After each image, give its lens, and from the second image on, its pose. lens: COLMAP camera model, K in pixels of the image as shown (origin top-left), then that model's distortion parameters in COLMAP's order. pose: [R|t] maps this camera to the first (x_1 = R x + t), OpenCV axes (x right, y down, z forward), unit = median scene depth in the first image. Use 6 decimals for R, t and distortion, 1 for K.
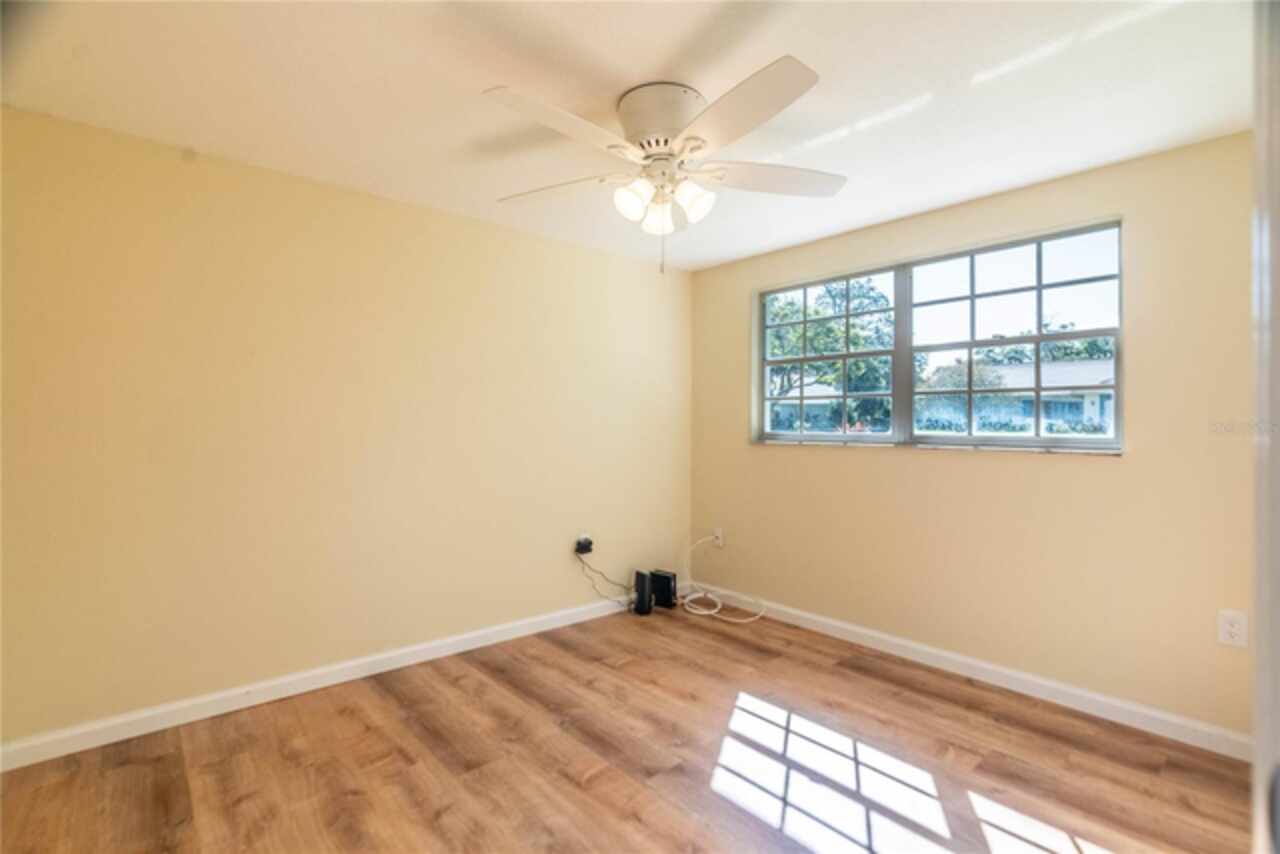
lens RADIAL K [[594.9, 0, 640.0], [0, 594.9, 427.0], [0, 0, 1]] dist [-0.000930, -0.000601]
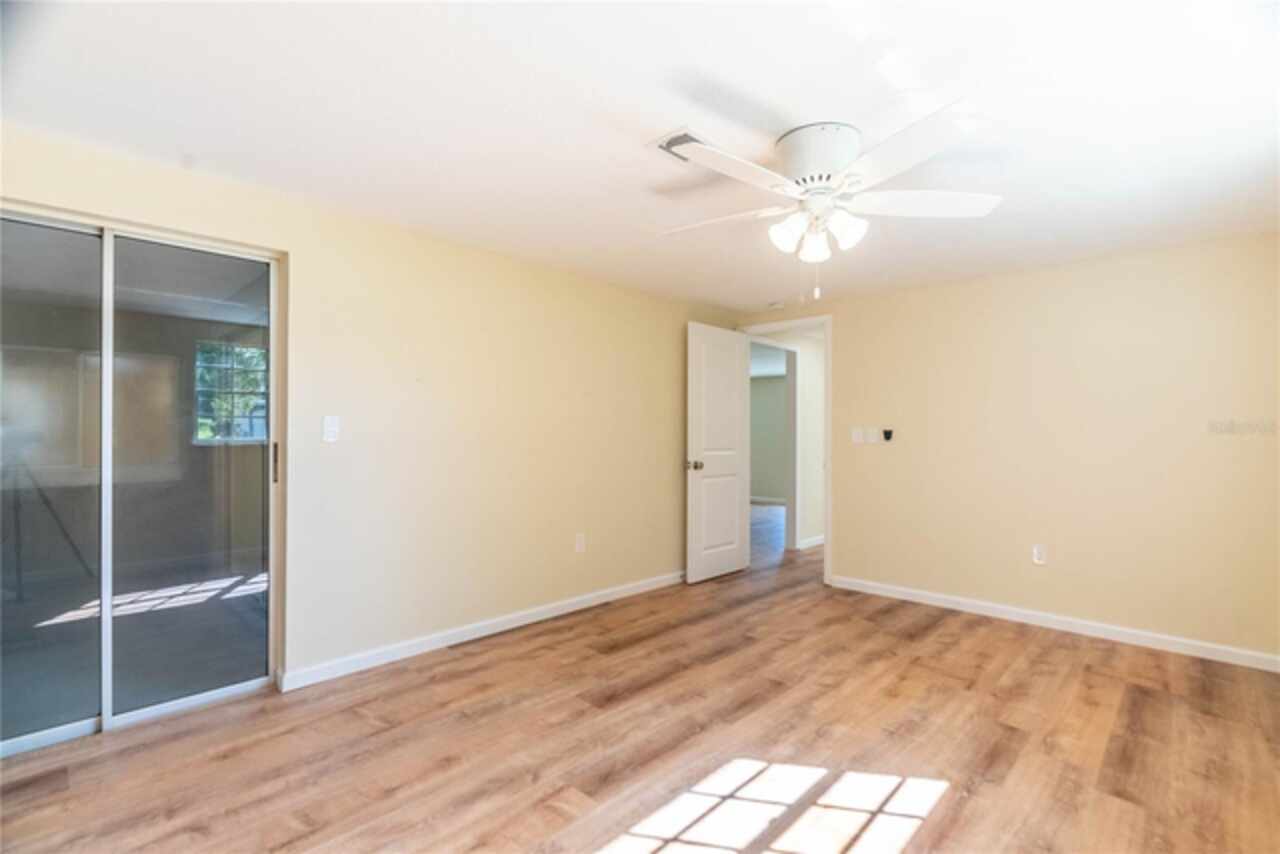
lens RADIAL K [[594.9, 0, 640.0], [0, 594.9, 427.0], [0, 0, 1]] dist [-0.000930, -0.000601]
pose [[0.112012, -0.019330, -0.993519, 1.199882], [-0.006477, 0.999775, -0.020182, 0.006394], [0.993686, 0.008696, 0.111861, 0.685845]]
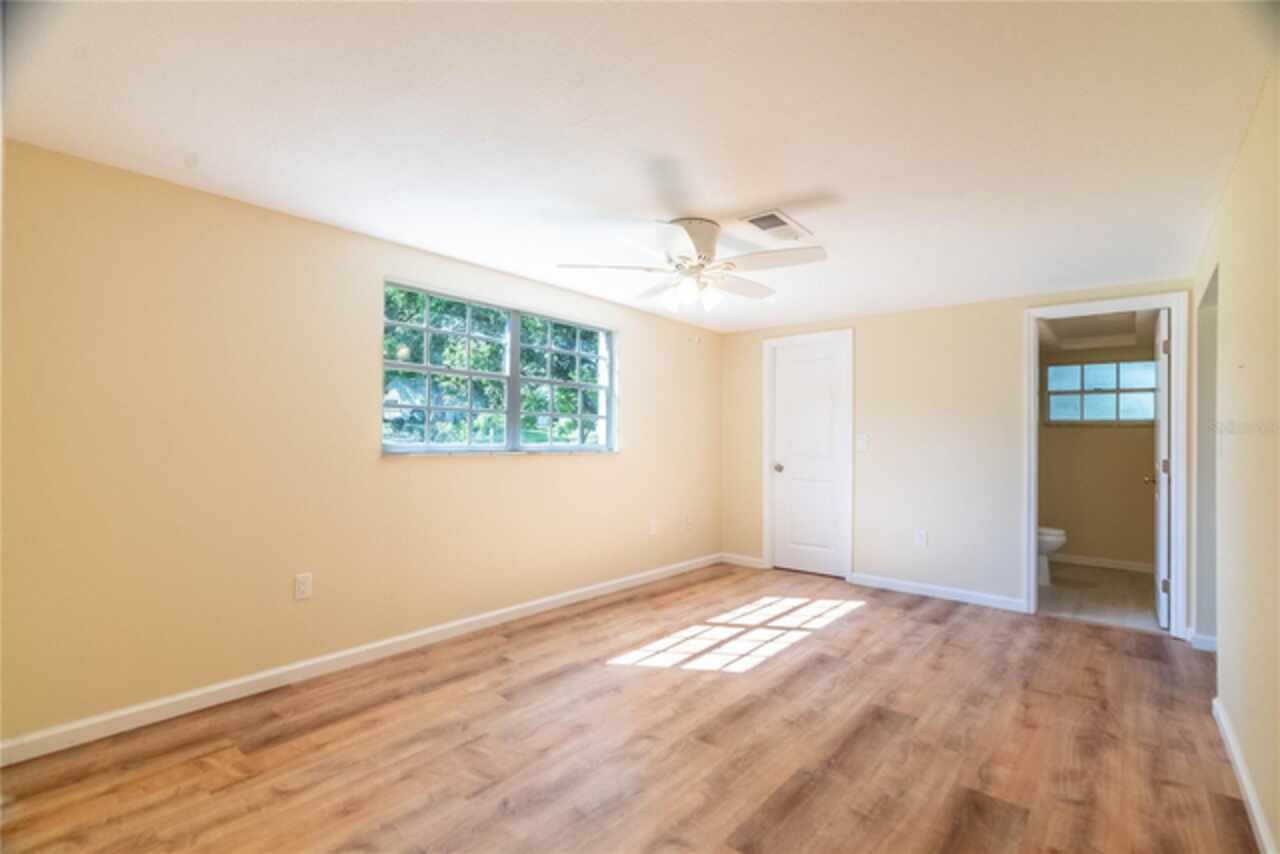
lens RADIAL K [[594.9, 0, 640.0], [0, 594.9, 427.0], [0, 0, 1]] dist [-0.000930, -0.000601]
pose [[-0.172177, 0.014937, 0.984953, -1.366706], [-0.012091, 0.999778, -0.017276, -0.009776], [-0.984992, -0.014883, -0.171958, 1.526927]]
